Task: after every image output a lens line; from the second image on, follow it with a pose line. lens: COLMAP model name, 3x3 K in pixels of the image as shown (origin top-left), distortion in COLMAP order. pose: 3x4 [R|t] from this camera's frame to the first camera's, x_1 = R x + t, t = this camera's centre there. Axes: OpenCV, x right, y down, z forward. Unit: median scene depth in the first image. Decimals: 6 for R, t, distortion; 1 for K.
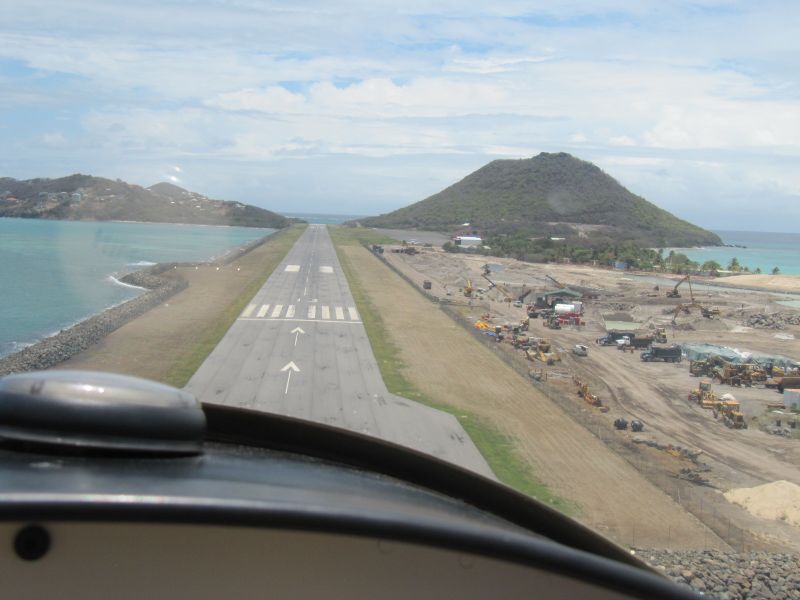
lens RADIAL K [[963.4, 0, 398.6], [0, 963.4, 306.9], [0, 0, 1]] dist [-0.117135, 0.000000]
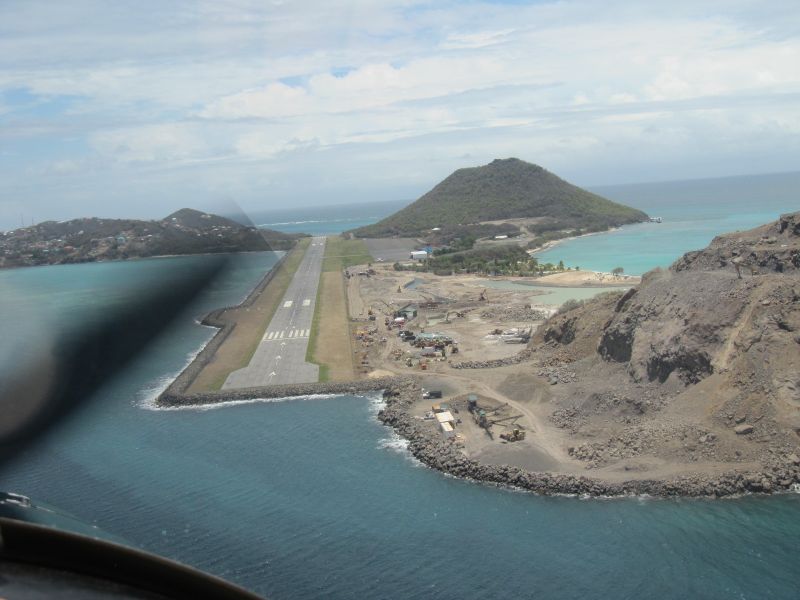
lens RADIAL K [[963.4, 0, 400.9], [0, 963.4, 293.2], [0, 0, 1]] dist [-0.117135, 0.000000]
pose [[0.993334, -0.112991, -0.022828, 0.037118], [0.113126, 0.993570, 0.004683, -0.011323], [0.022152, -0.007234, 0.999728, -0.208170]]
